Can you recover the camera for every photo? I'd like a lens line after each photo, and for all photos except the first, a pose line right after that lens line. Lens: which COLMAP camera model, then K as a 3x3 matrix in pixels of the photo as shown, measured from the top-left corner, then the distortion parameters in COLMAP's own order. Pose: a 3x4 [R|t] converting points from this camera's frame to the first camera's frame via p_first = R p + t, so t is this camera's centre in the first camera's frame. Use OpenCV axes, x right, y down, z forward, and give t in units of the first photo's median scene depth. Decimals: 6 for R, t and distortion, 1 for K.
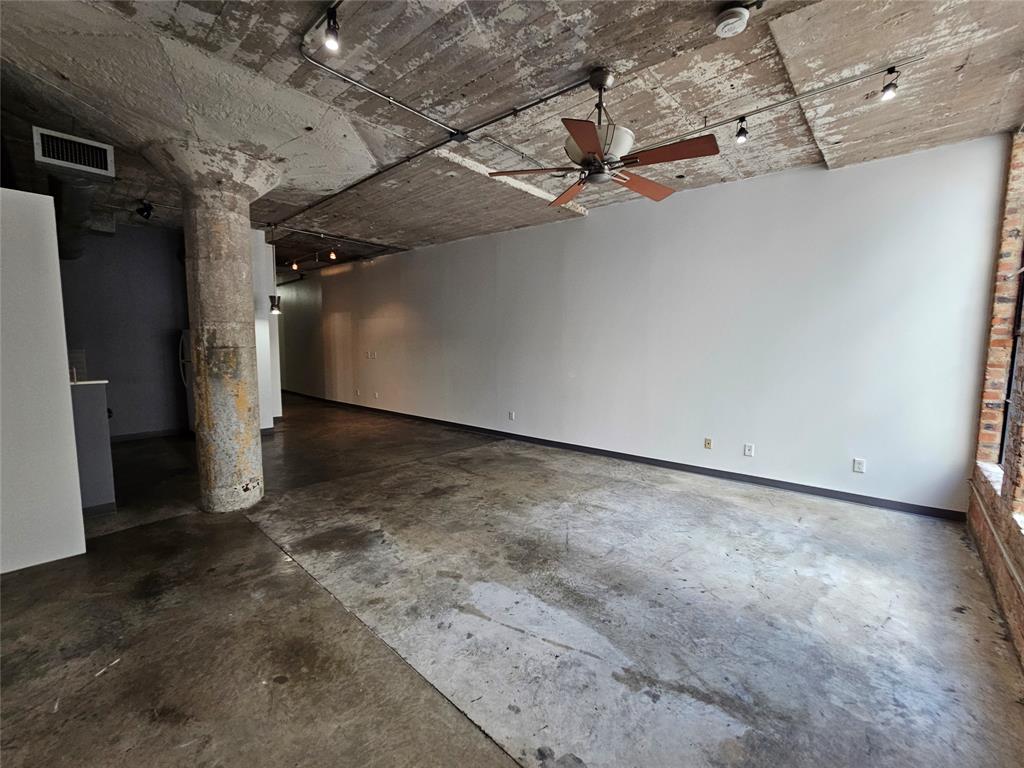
lens RADIAL K [[419.6, 0, 516.7], [0, 419.6, 380.6], [0, 0, 1]] dist [-0.000749, 0.000314]
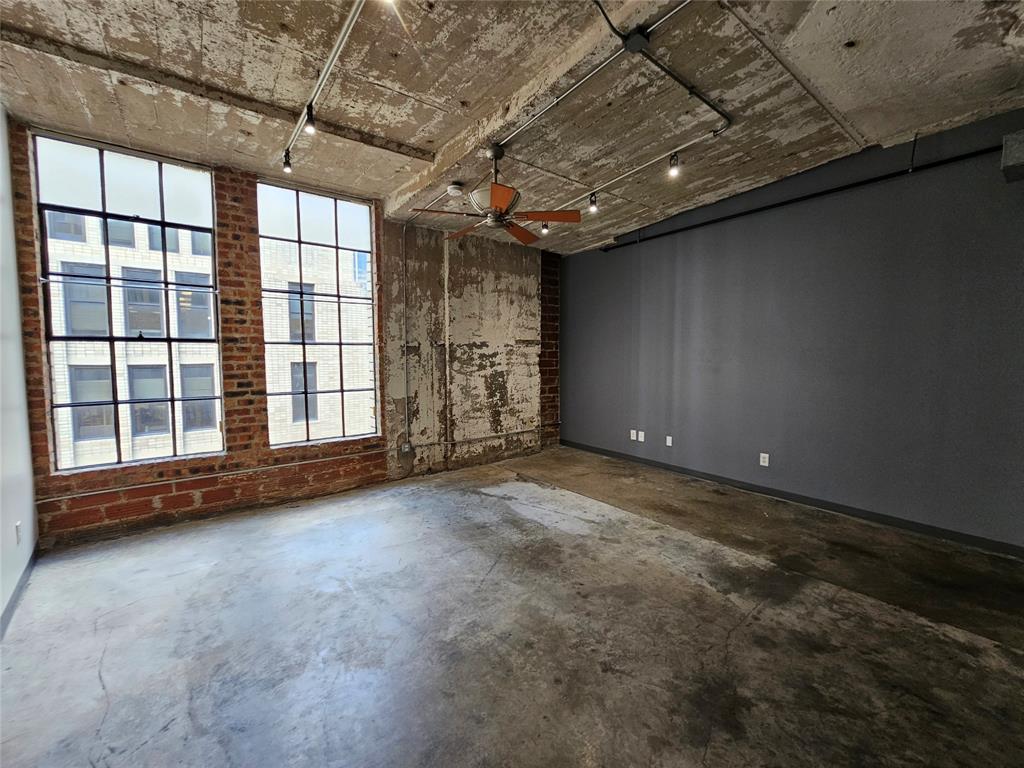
lens RADIAL K [[417.7, 0, 517.4], [0, 417.7, 381.3], [0, 0, 1]] dist [0.001522, -0.000023]
pose [[-0.986613, -0.016982, 0.162194, -0.074950], [0.009000, 0.987377, 0.158131, -0.168042], [-0.162832, 0.157474, -0.974006, 1.911707]]
